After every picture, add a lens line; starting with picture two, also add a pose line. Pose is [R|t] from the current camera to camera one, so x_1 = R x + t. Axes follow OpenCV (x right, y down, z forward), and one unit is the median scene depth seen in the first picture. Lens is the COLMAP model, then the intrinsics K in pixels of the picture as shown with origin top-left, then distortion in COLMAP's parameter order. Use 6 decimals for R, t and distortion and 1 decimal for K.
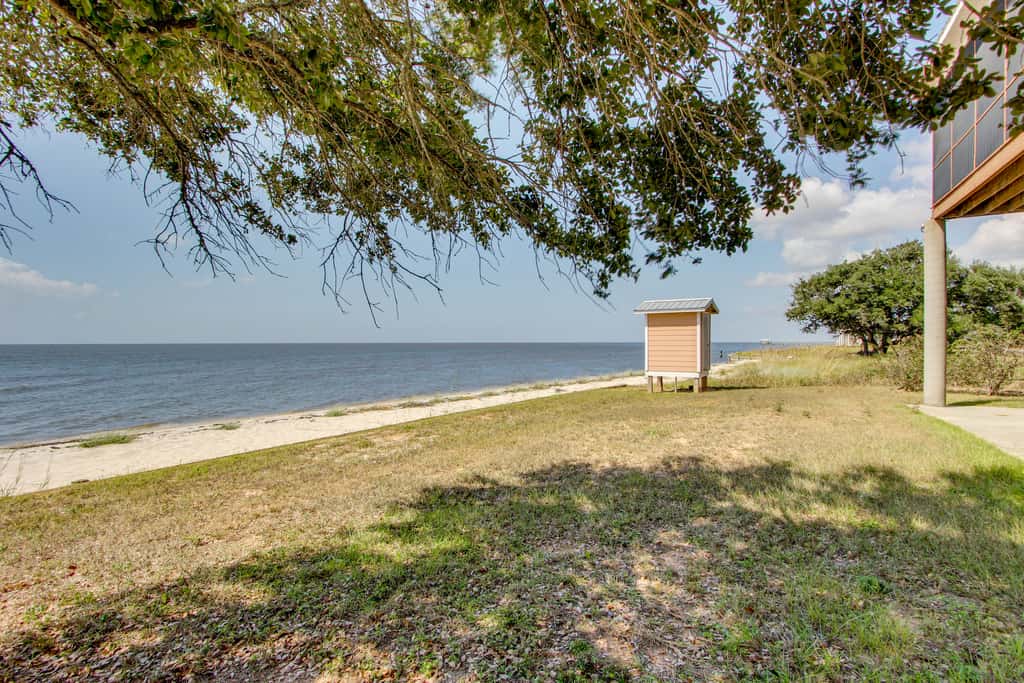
lens RADIAL K [[484.0, 0, 516.4], [0, 484.0, 342.6], [0, 0, 1]] dist [0.002457, -0.000518]
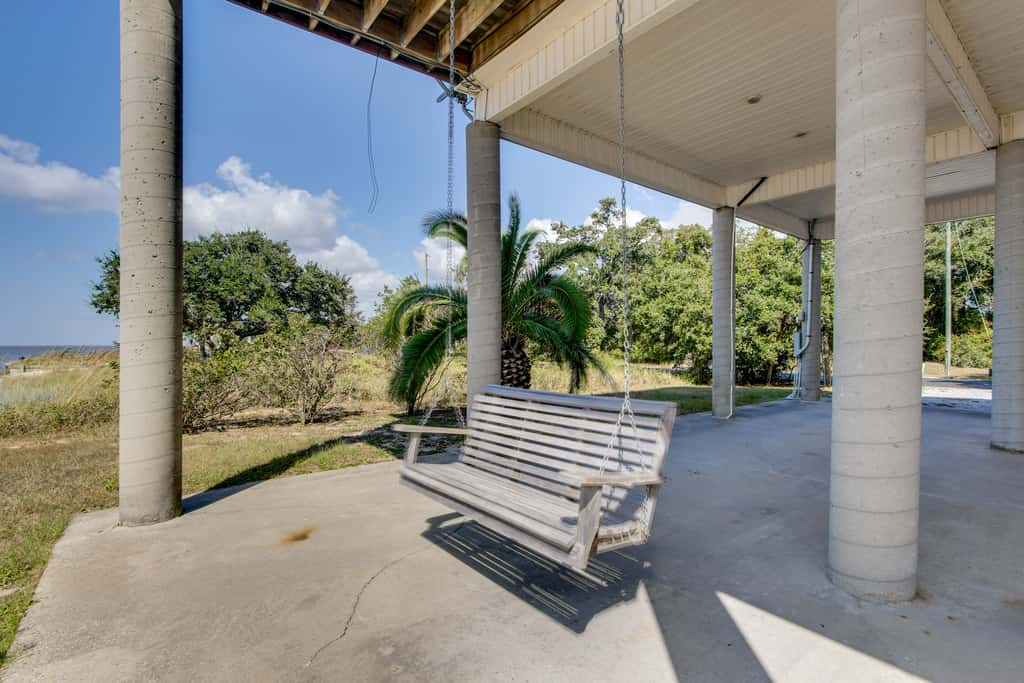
lens RADIAL K [[484.0, 0, 512.8], [0, 484.0, 342.6], [0, 0, 1]] dist [0.002457, -0.000518]
pose [[0.412427, 0.004788, 0.910978, 0.219875], [-0.001051, 0.999988, -0.004780, 0.003347], [-0.910990, 0.001014, 0.412427, 0.210905]]
